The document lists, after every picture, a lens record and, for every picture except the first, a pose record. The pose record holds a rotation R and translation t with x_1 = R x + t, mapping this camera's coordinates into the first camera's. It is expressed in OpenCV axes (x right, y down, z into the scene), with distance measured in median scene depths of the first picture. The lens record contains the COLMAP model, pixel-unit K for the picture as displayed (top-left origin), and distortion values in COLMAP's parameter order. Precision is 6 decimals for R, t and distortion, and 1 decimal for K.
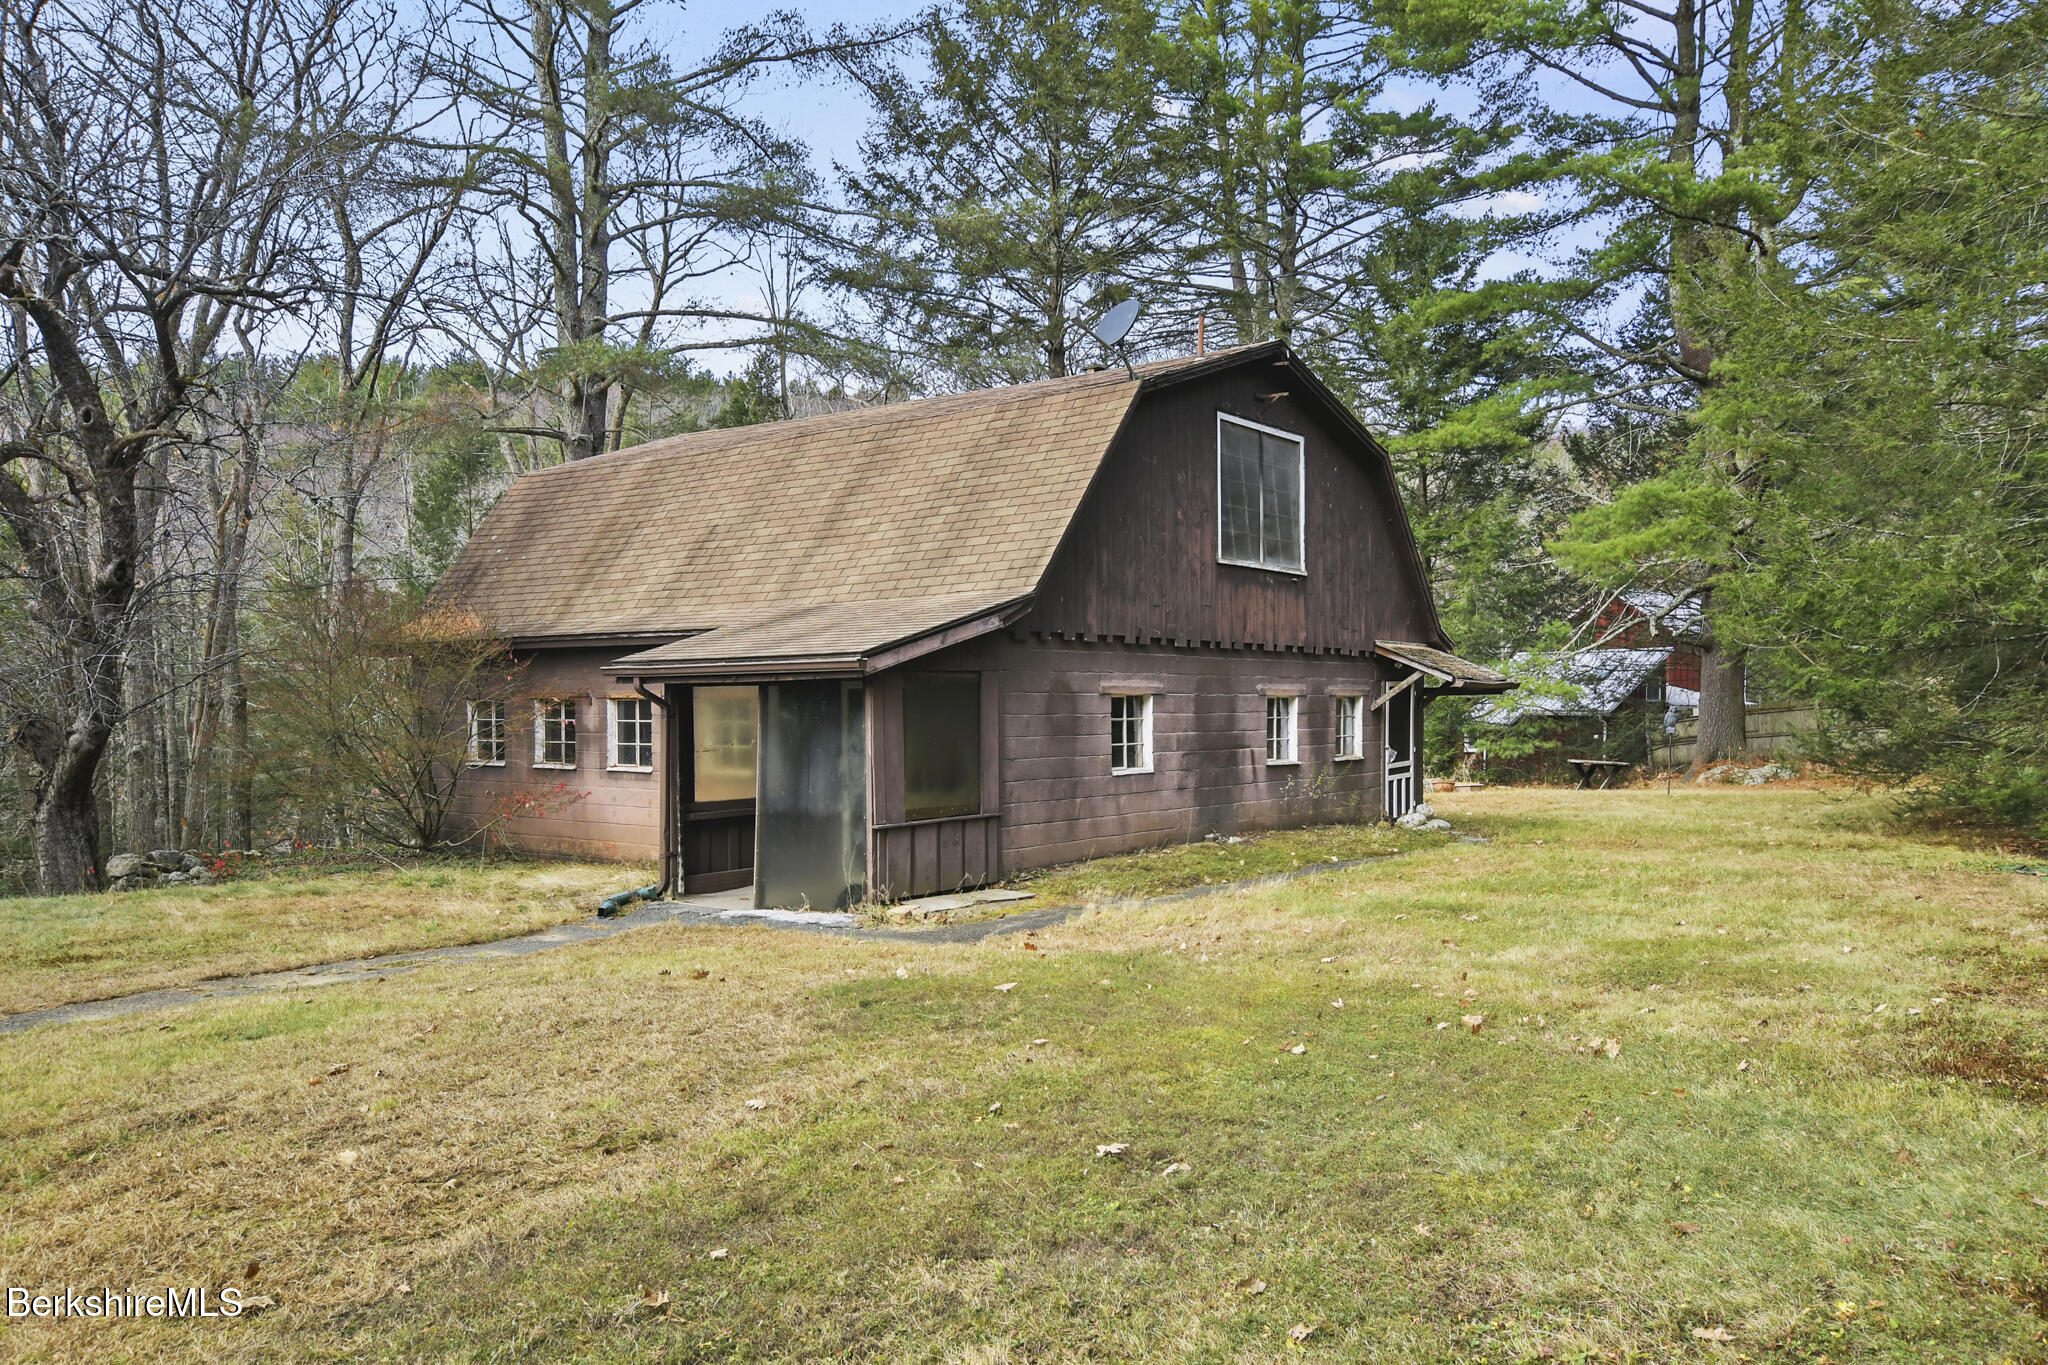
lens RADIAL K [[1473.2, 0, 1039.3], [0, 1473.2, 721.0], [0, 0, 1]] dist [0.012635, 0.018627]
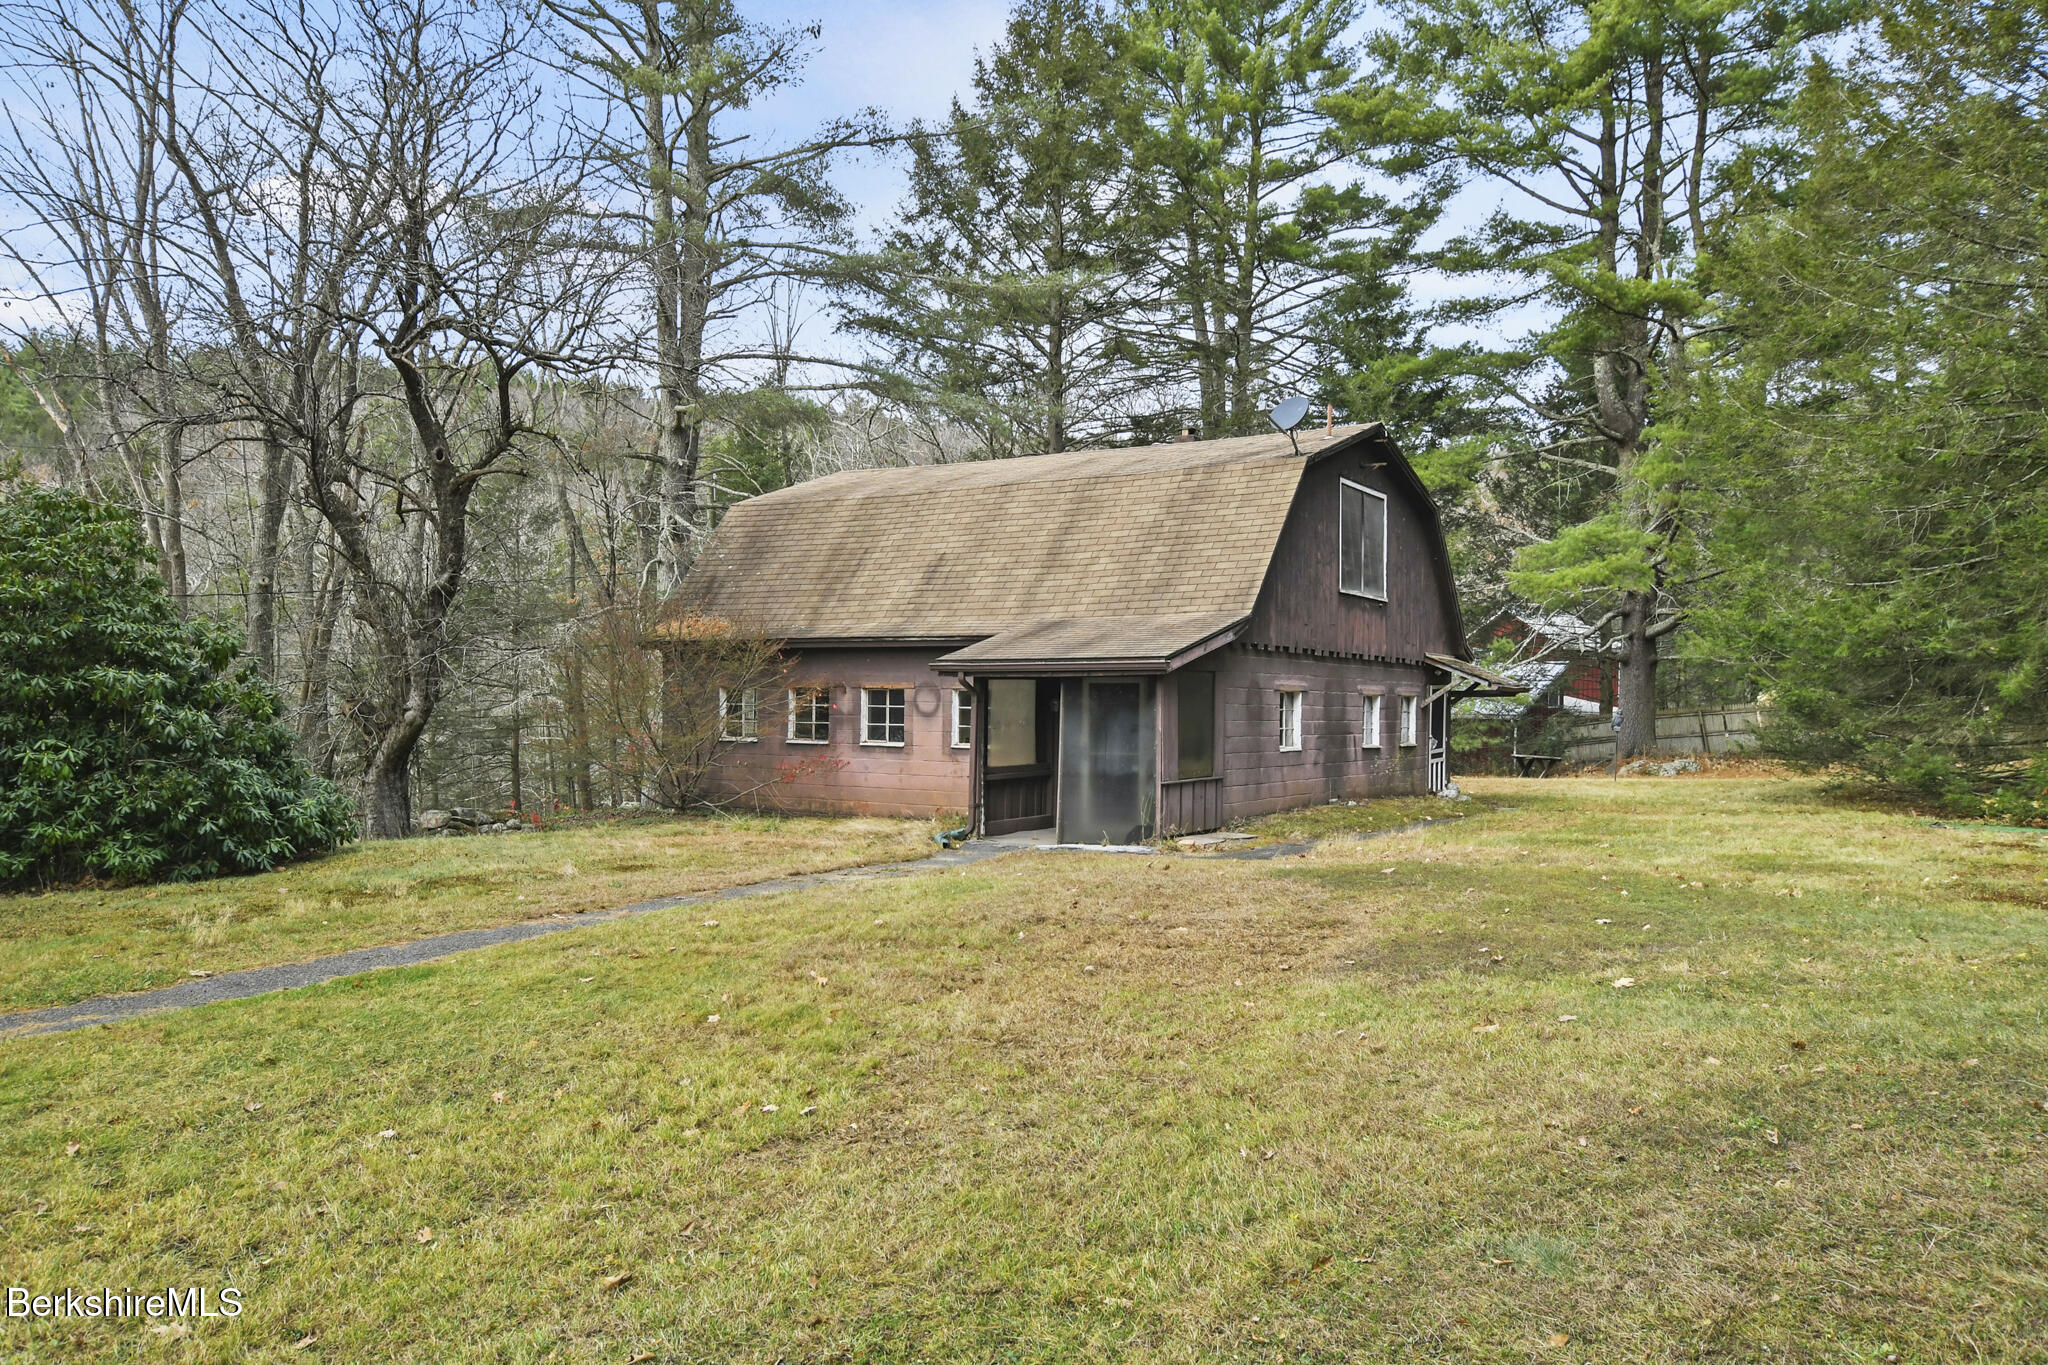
lens RADIAL K [[1398.2, 0, 1043.0], [0, 1398.2, 693.8], [0, 0, 1]] dist [0.022370, -0.005857]
pose [[0.996789, 0.015522, 0.078555, -0.214741], [-0.014001, 0.999704, -0.019886, 0.010445], [-0.078840, 0.018723, 0.996711, -0.196995]]
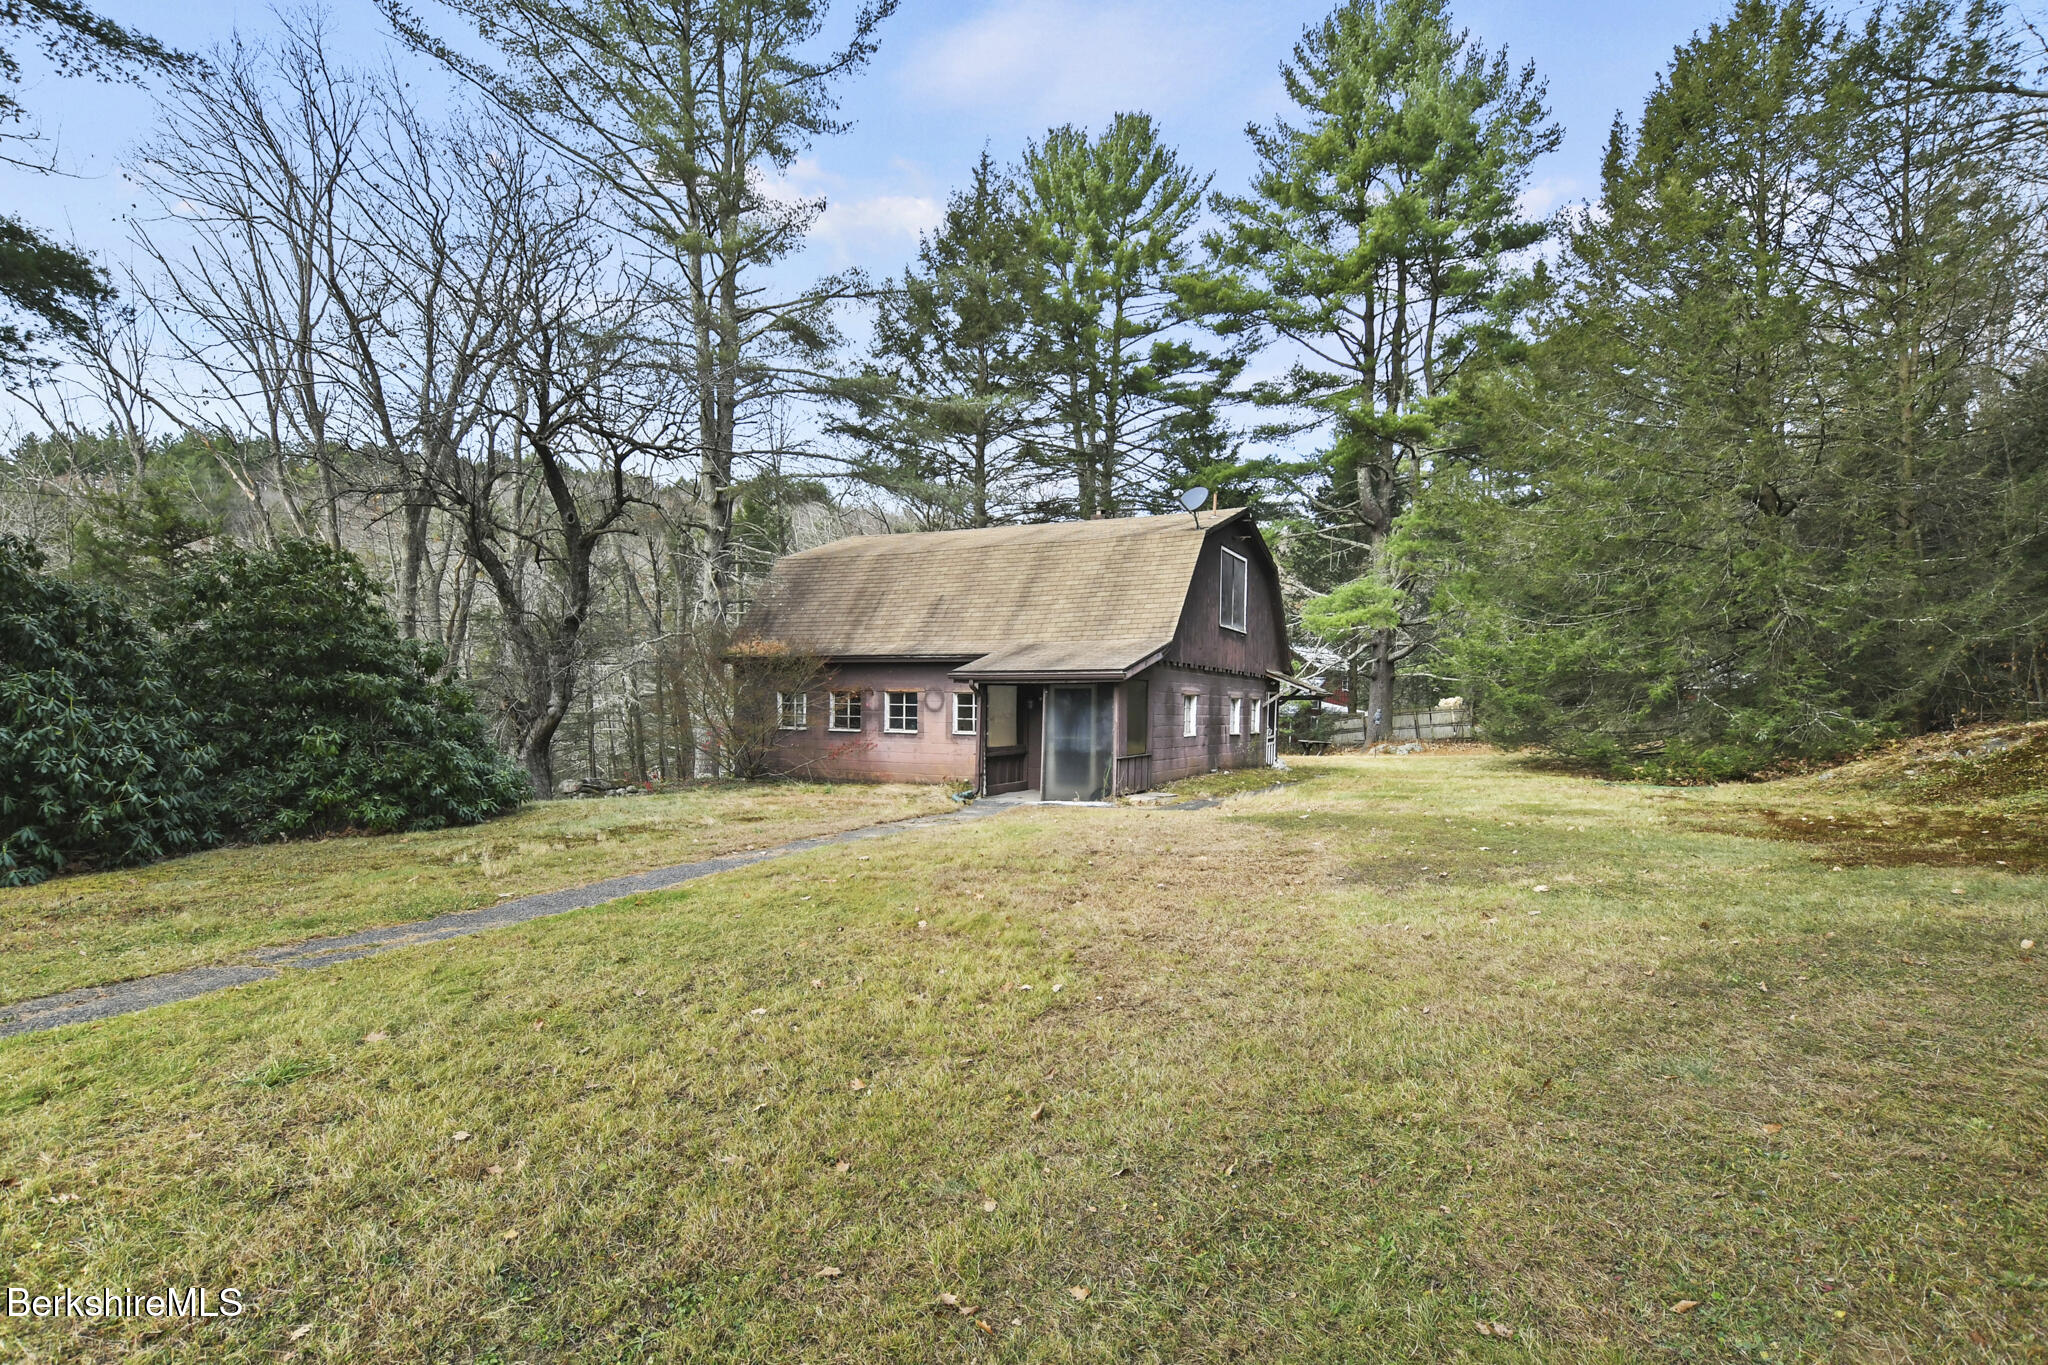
lens RADIAL K [[970.7, 0, 1032.4], [0, 970.7, 762.9], [0, 0, 1]] dist [-0.003326, -0.000071]
pose [[0.985988, 0.007698, 0.166636, -0.289604], [-0.015231, 0.998916, 0.043977, 0.015147], [-0.166117, -0.045899, 0.985037, -0.174146]]
